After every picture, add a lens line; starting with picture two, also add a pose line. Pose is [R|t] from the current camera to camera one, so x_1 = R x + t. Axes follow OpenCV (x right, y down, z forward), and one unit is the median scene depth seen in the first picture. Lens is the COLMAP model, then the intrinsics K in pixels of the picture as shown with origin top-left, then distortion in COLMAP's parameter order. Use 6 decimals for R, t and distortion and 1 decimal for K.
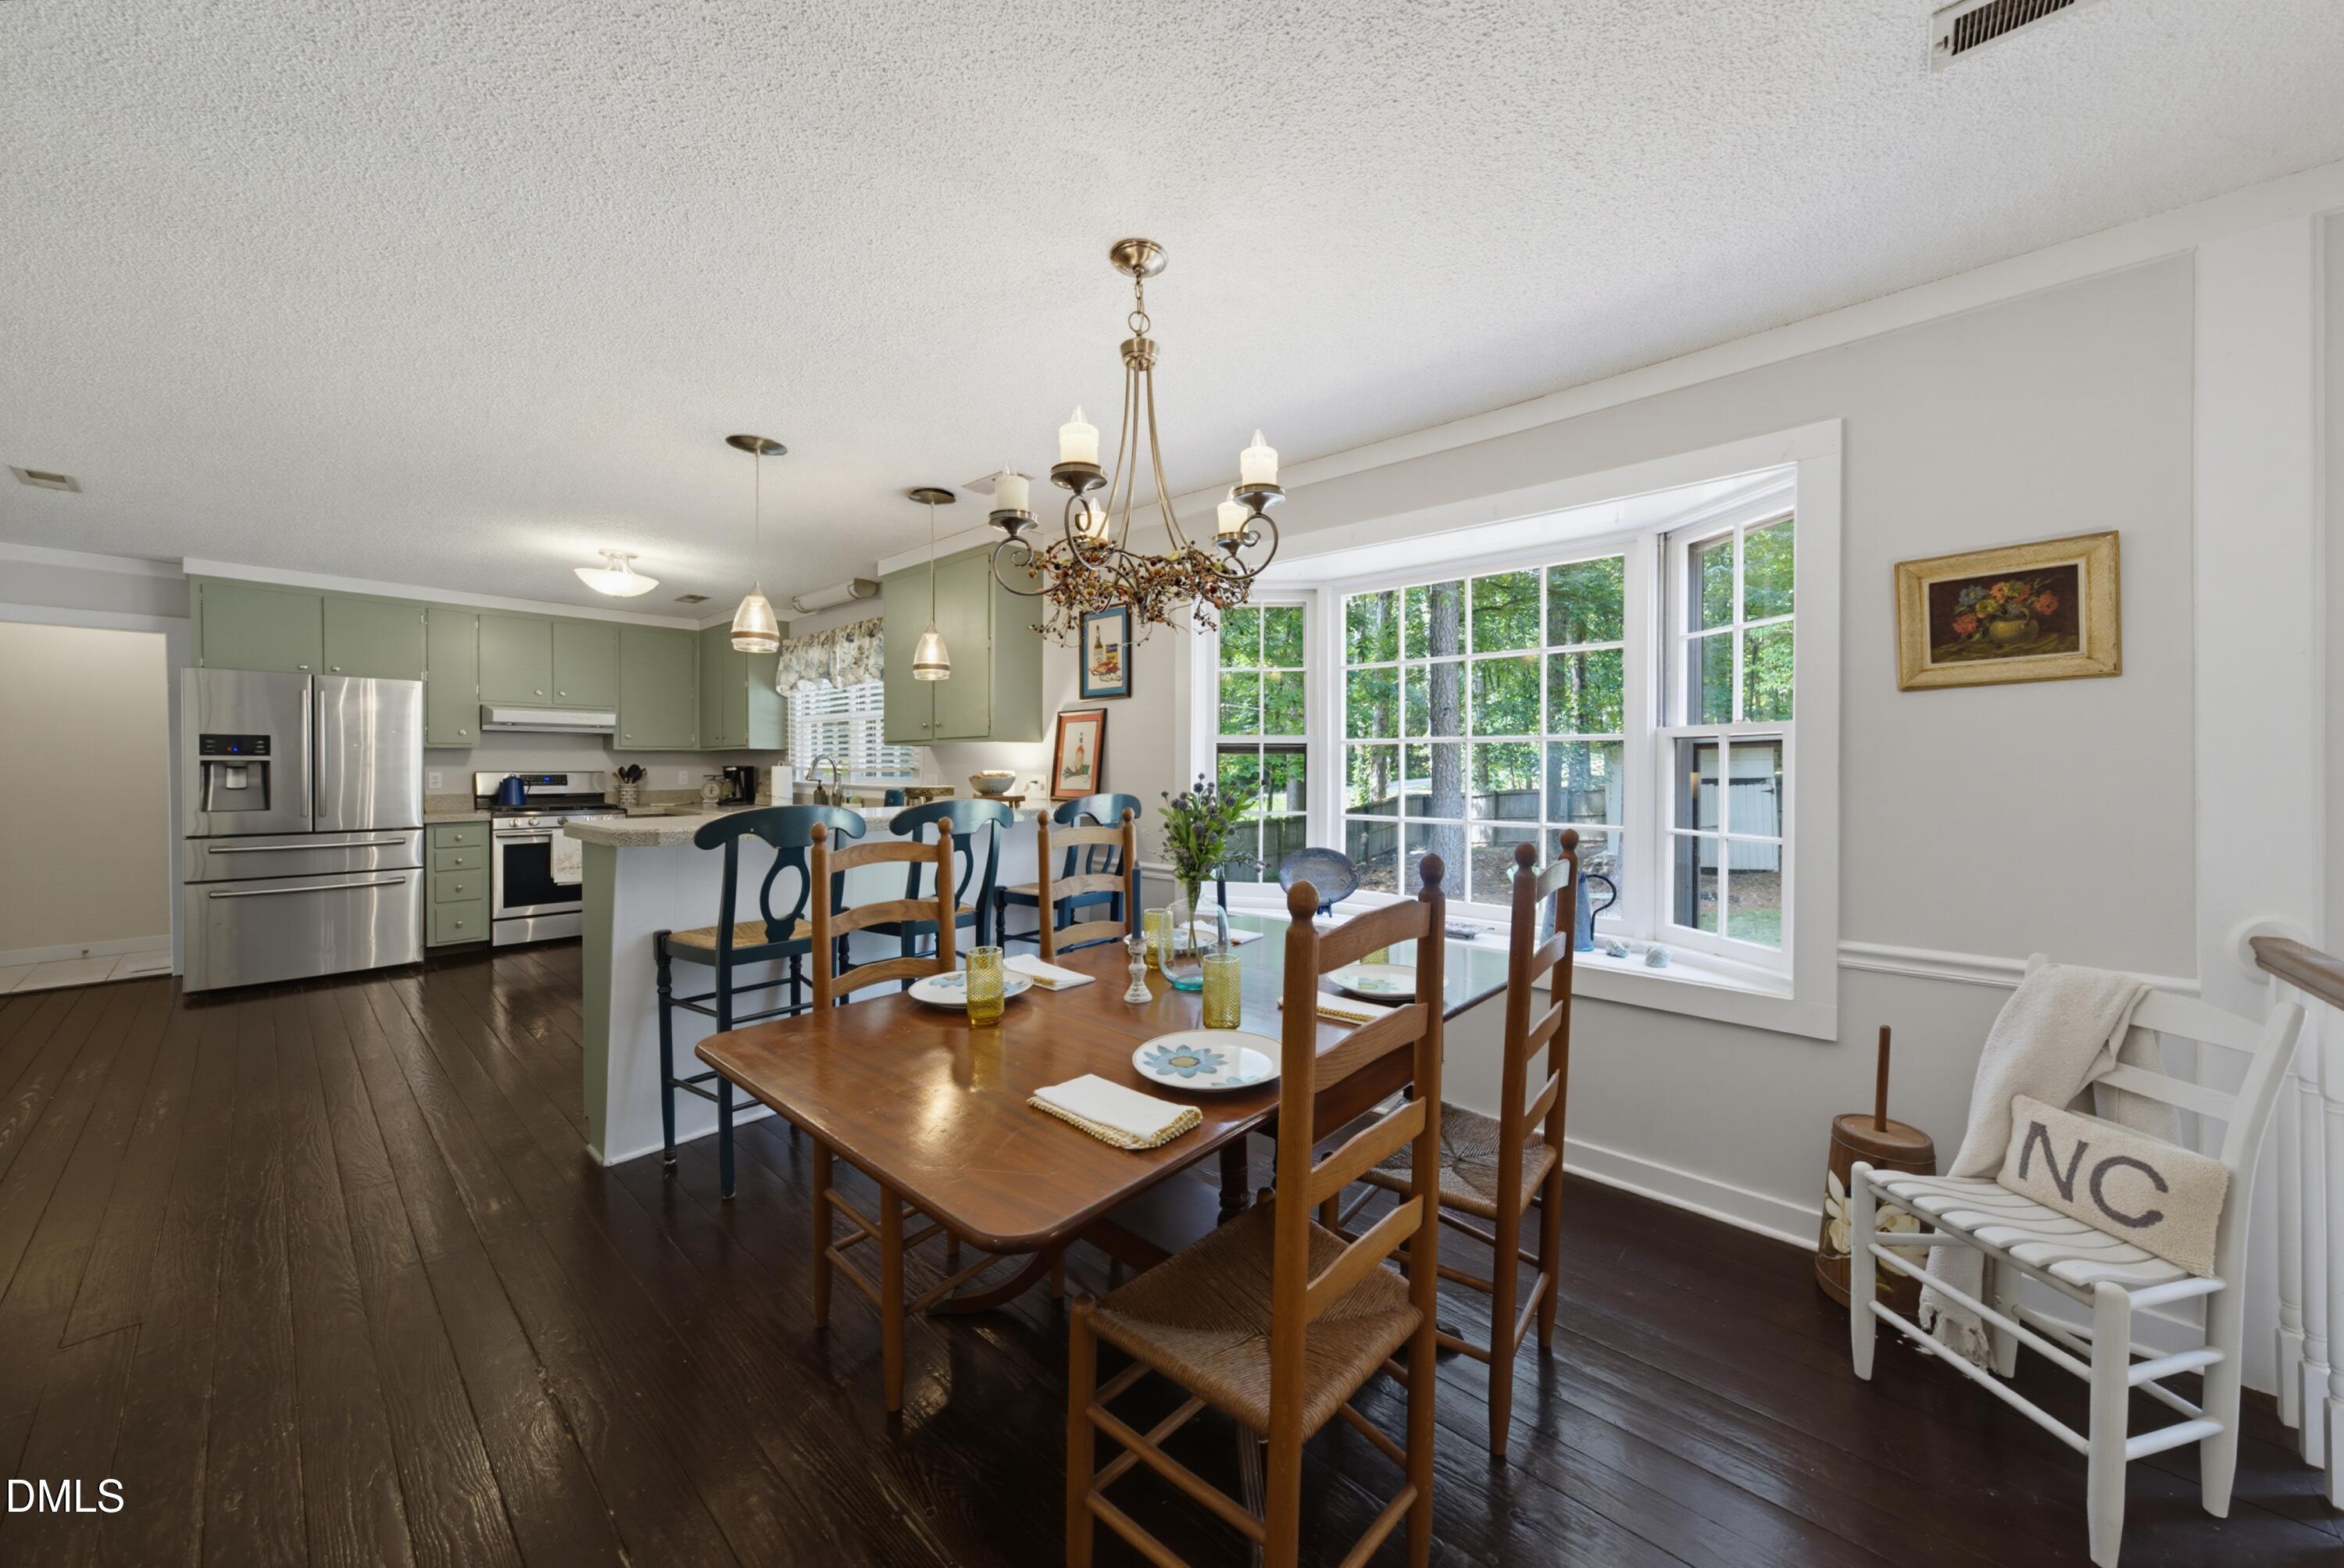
lens RADIAL K [[799.4, 0, 1192.2], [0, 799.4, 768.5], [0, 0, 1]] dist [0.001163, 0.000065]
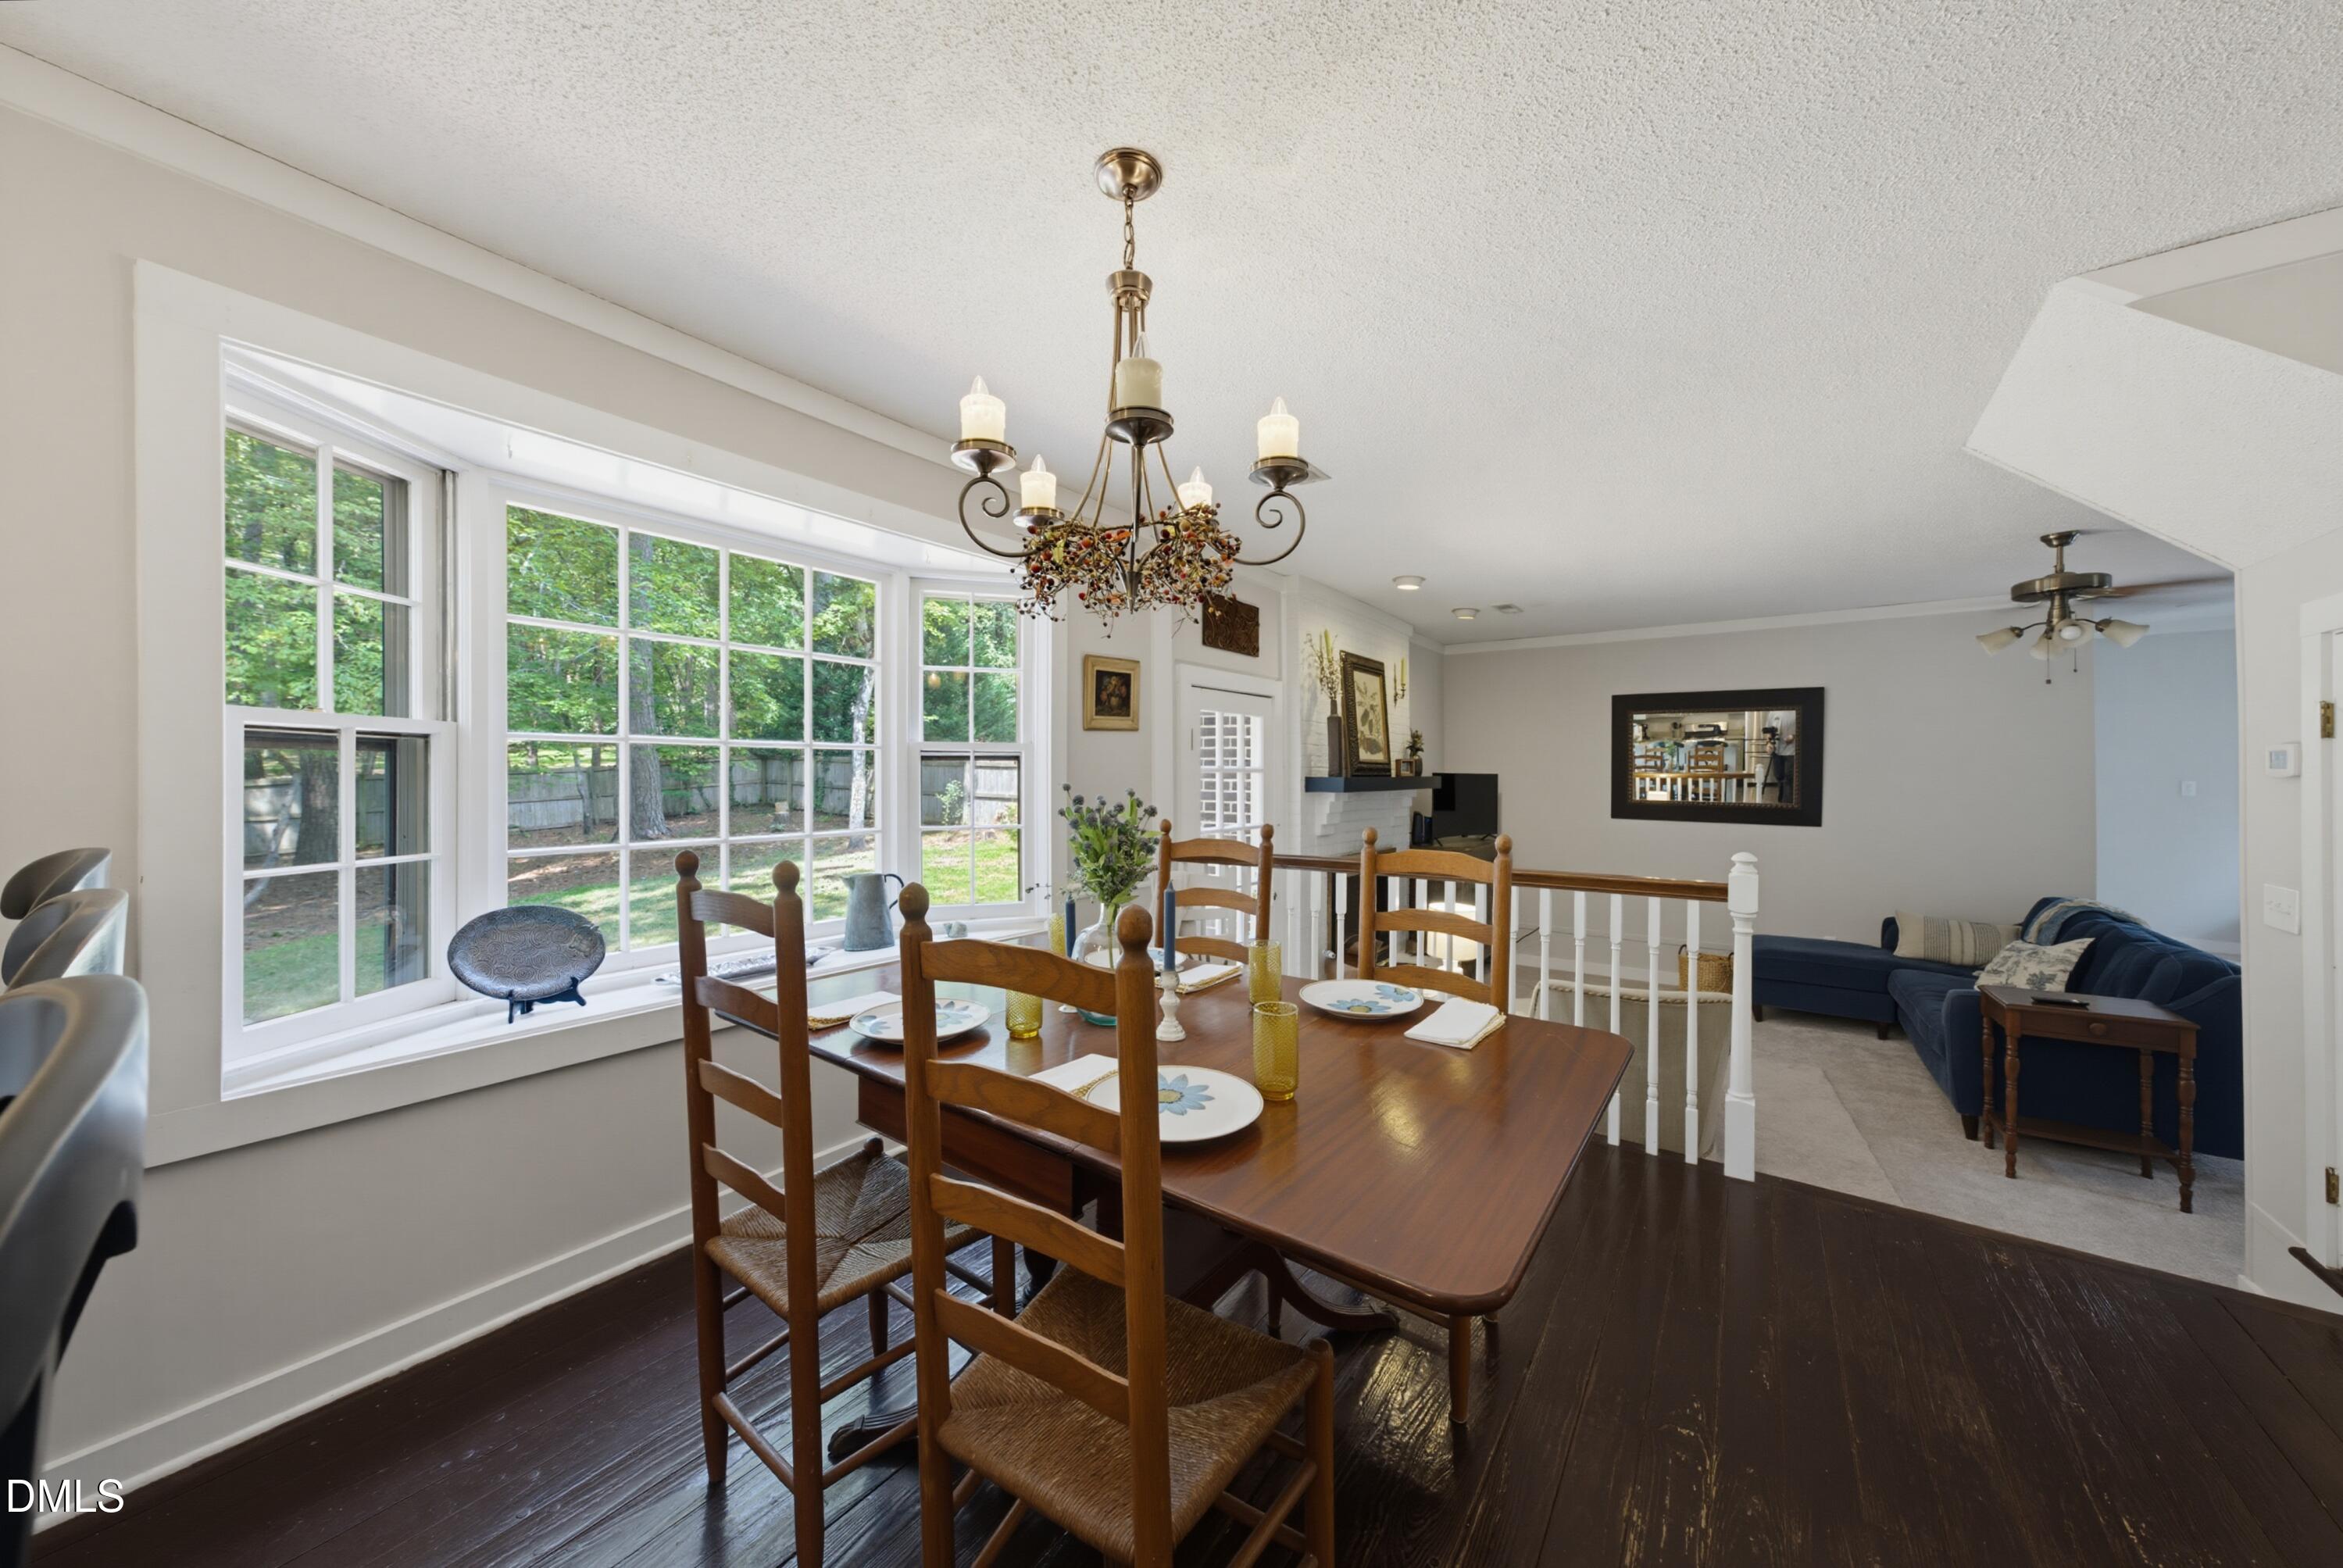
lens RADIAL K [[814.8, 0, 1181.2], [0, 814.8, 777.6], [0, 0, 1]] dist [-0.000661, 0.005954]
pose [[-0.081831, -0.004002, 0.996638, -0.346314], [0.001825, 0.999990, 0.004166, -0.001101], [-0.996645, 0.002160, -0.081823, 0.379957]]
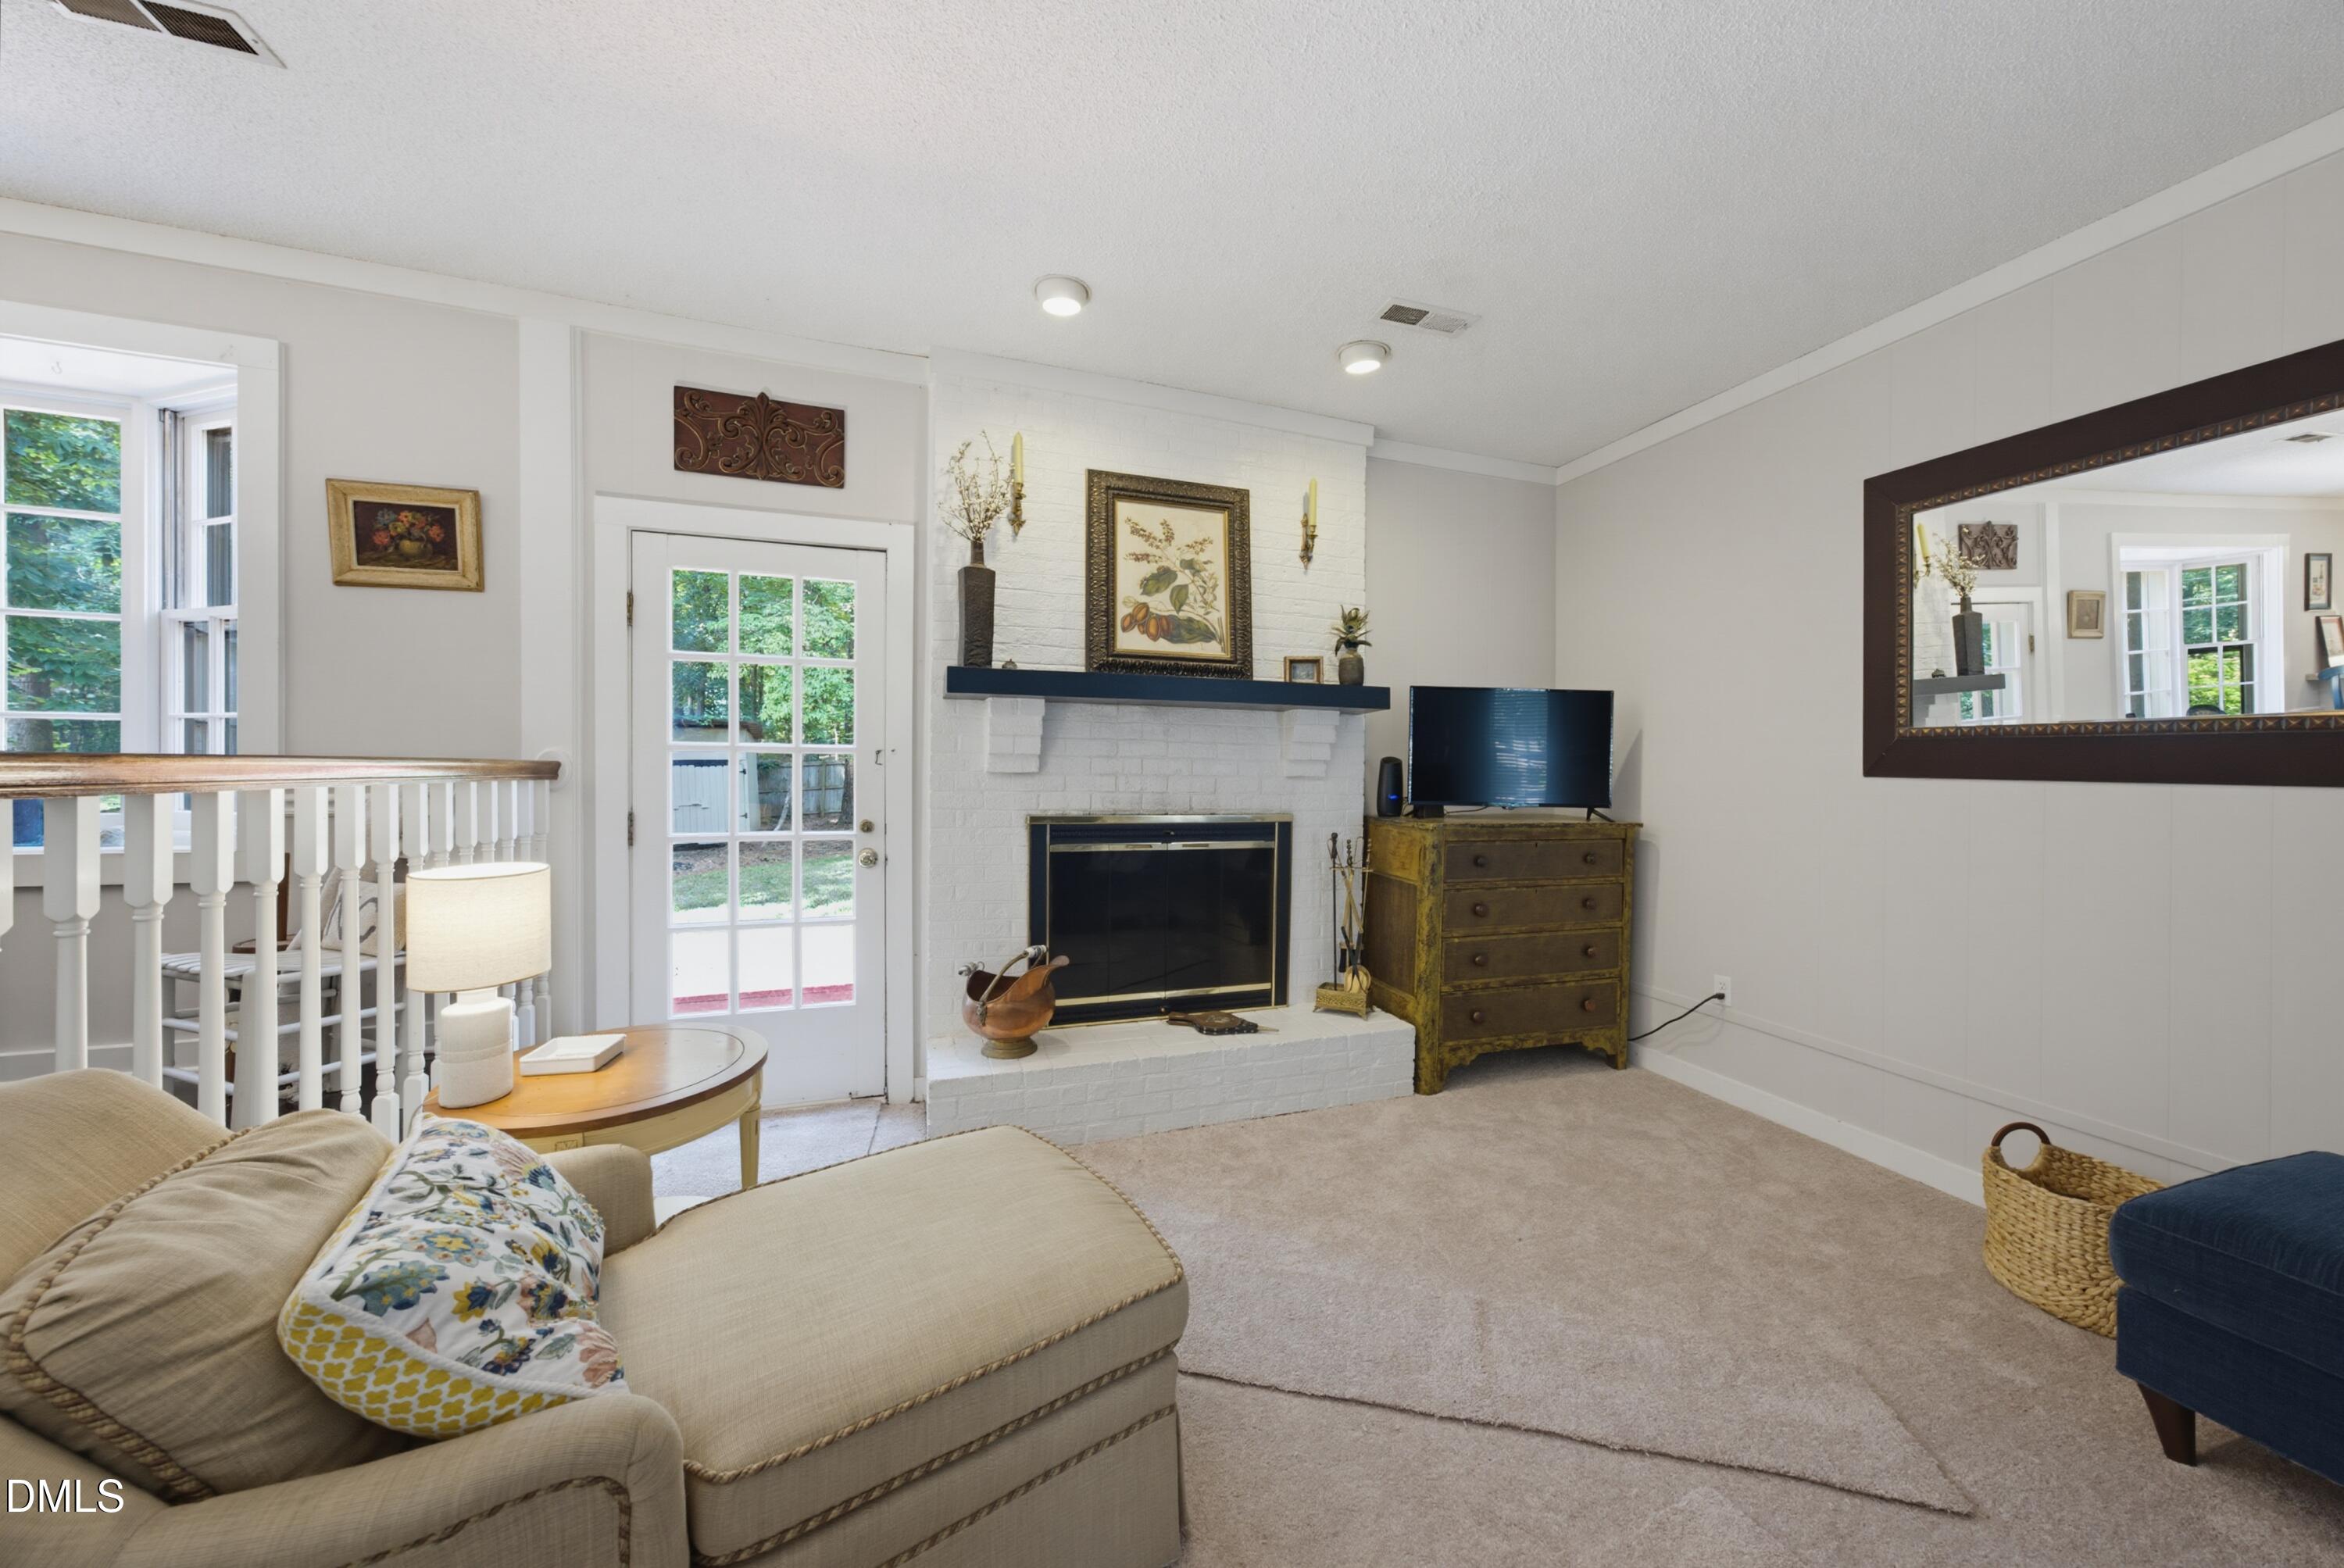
lens RADIAL K [[815.2, 0, 1181.8], [0, 815.2, 777.6], [0, 0, 1]] dist [-0.000661, 0.005954]
pose [[0.506443, -0.002447, 0.862270, 0.185174], [-0.006574, 0.999956, 0.006699, 0.073544], [-0.862248, -0.009061, 0.506405, -0.307201]]
